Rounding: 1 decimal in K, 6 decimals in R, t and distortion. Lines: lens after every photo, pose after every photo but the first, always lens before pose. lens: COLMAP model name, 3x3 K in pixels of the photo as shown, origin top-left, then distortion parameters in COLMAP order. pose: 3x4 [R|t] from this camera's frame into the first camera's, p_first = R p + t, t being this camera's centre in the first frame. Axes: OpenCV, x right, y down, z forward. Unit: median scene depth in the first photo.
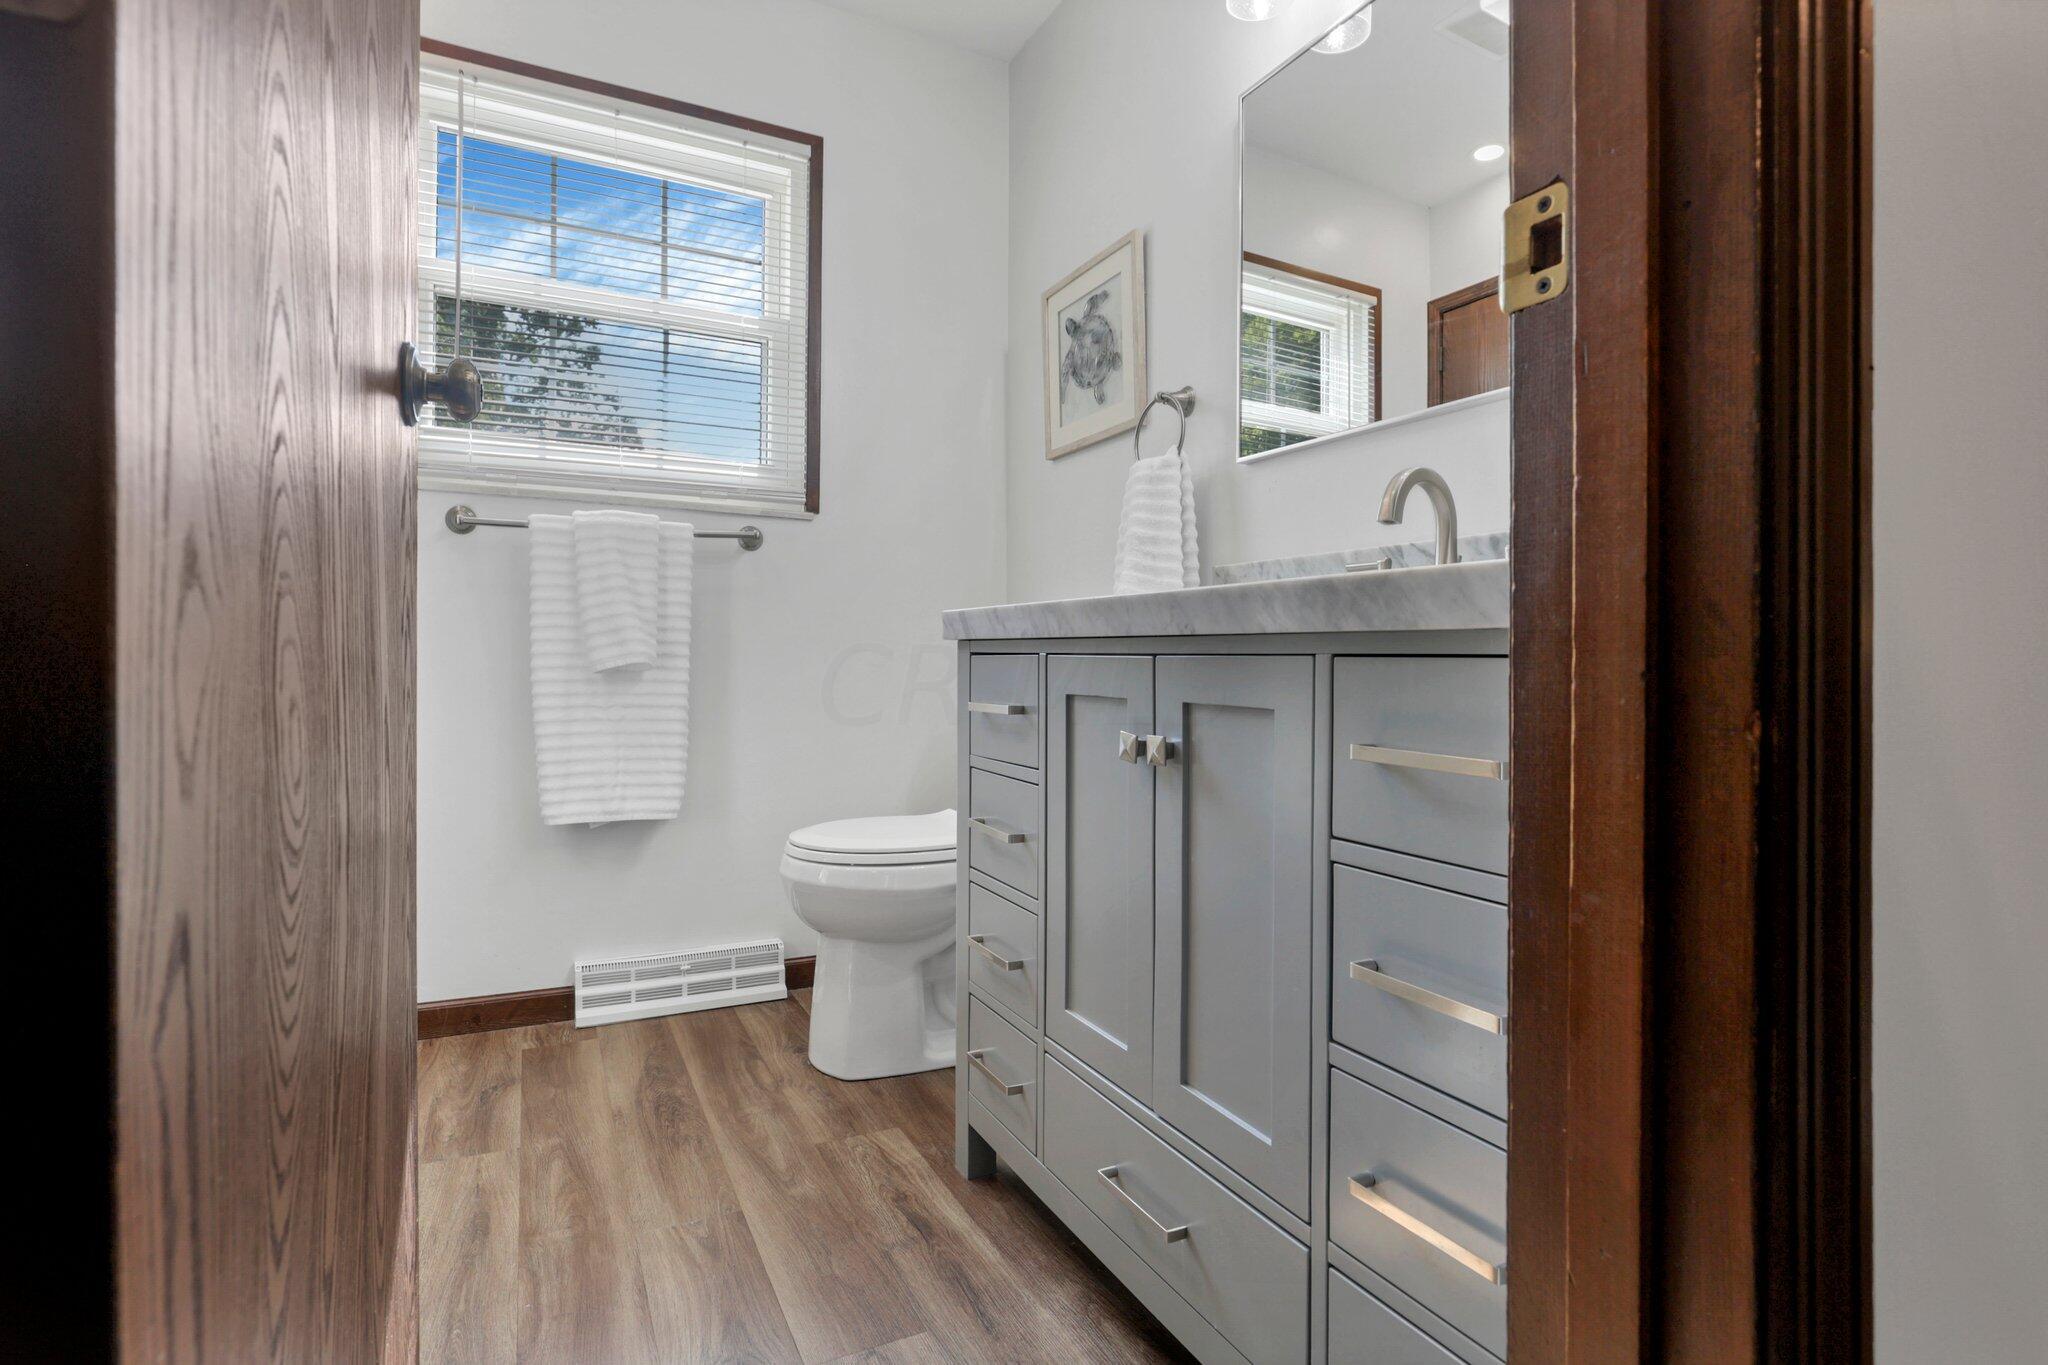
lens RADIAL K [[980.0, 0, 1020.2], [0, 980.0, 667.4], [0, 0, 1]] dist [-0.001546, -0.000109]
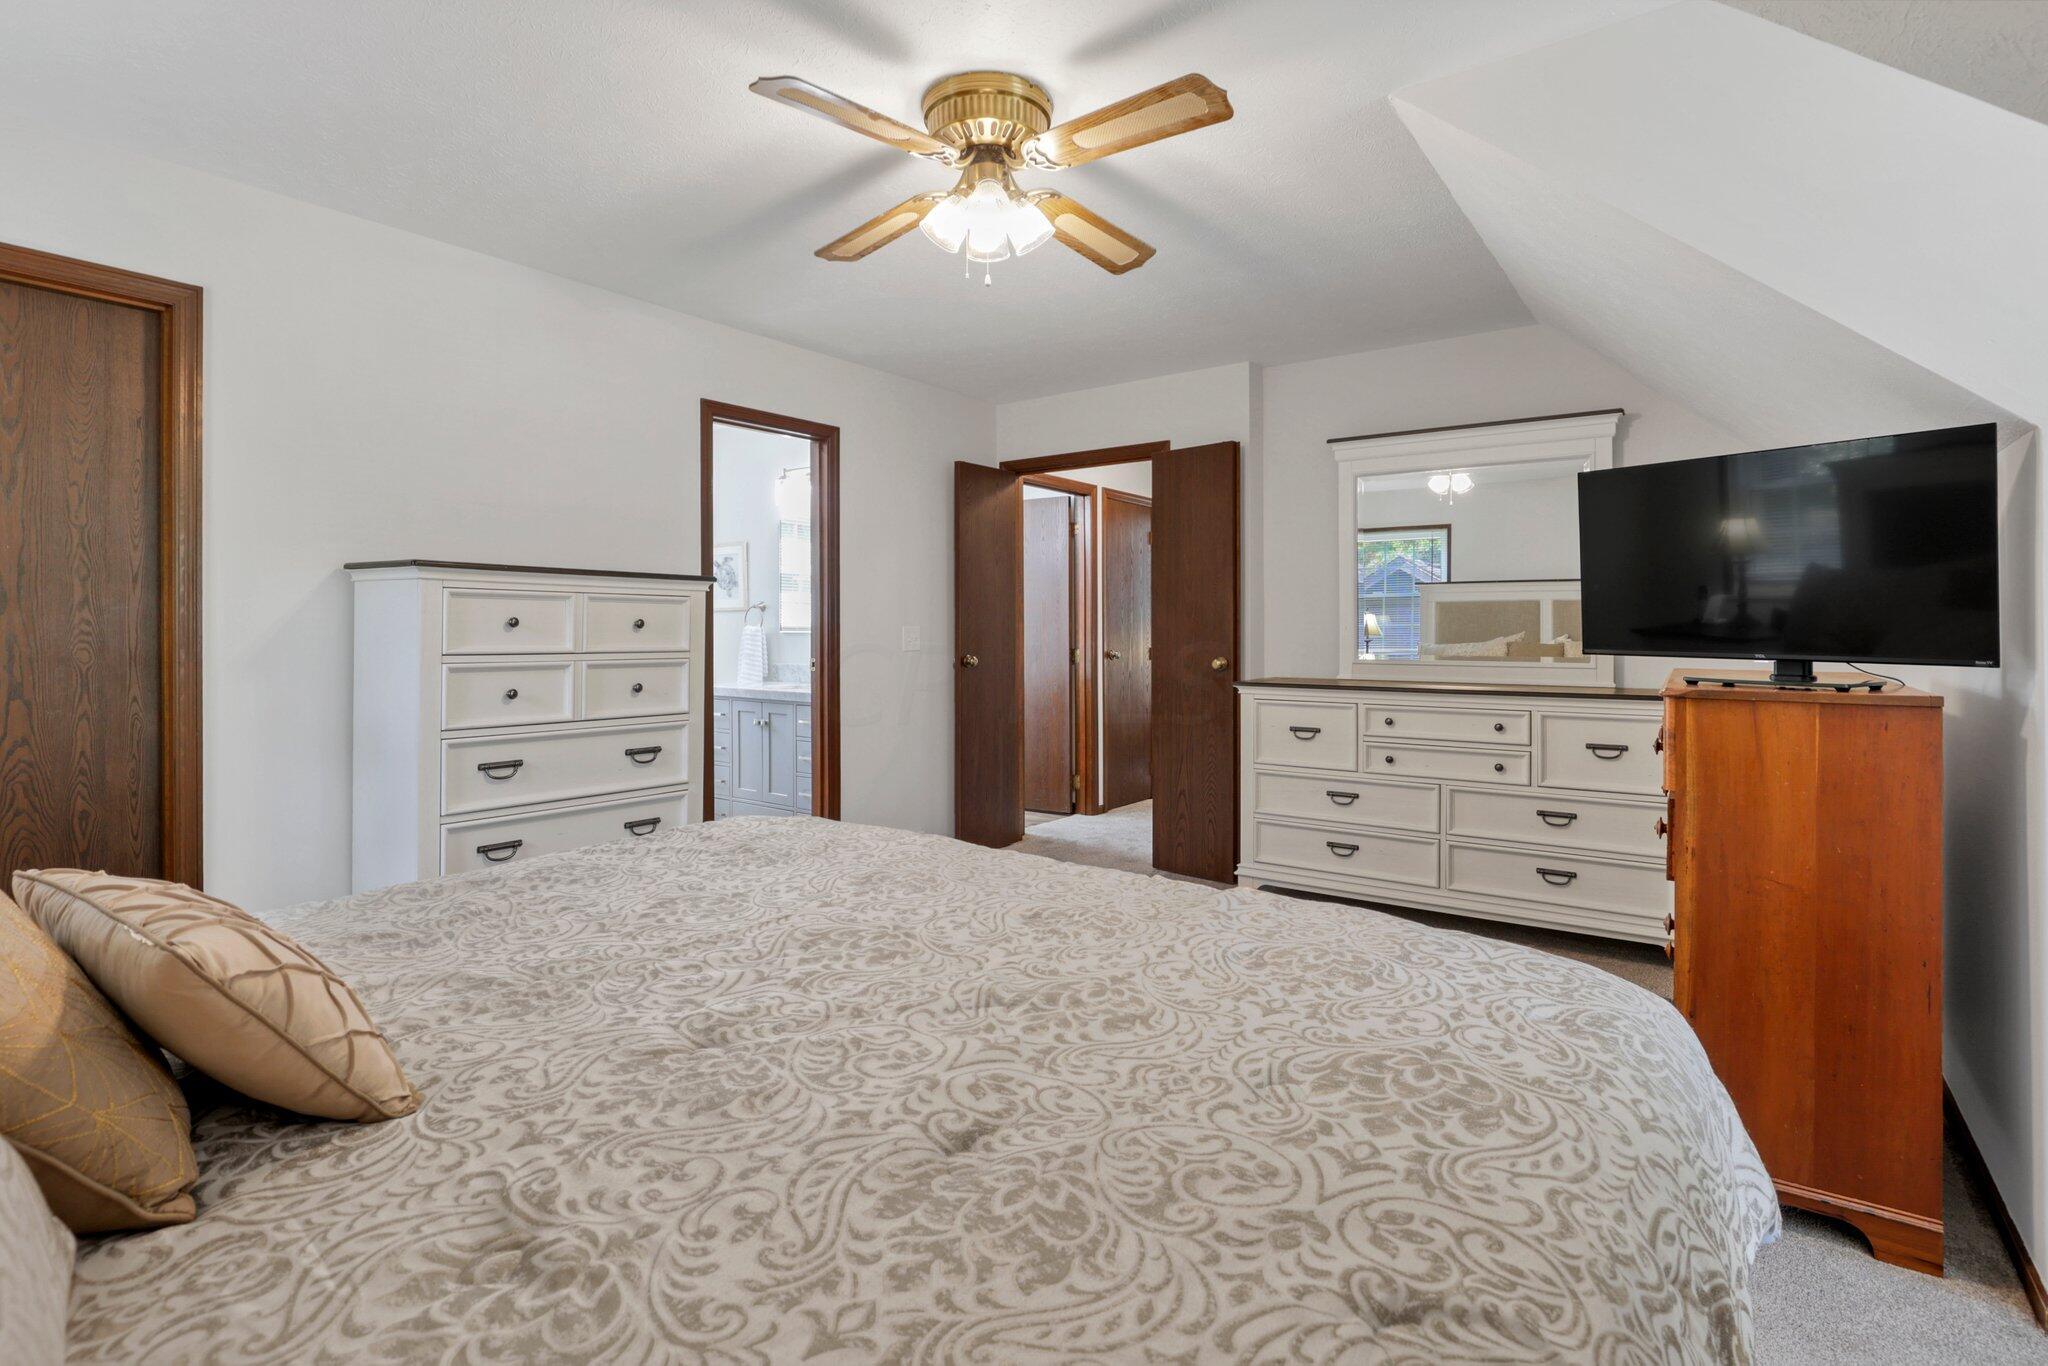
lens RADIAL K [[980.0, 0, 1024.2], [0, 980.0, 664.7], [0, 0, 1]] dist [-0.001546, -0.000109]
pose [[0.903078, -0.019264, 0.429045, -0.616689], [0.016370, 0.999812, 0.010433, -0.184169], [-0.429165, -0.002398, 0.903223, -3.163842]]
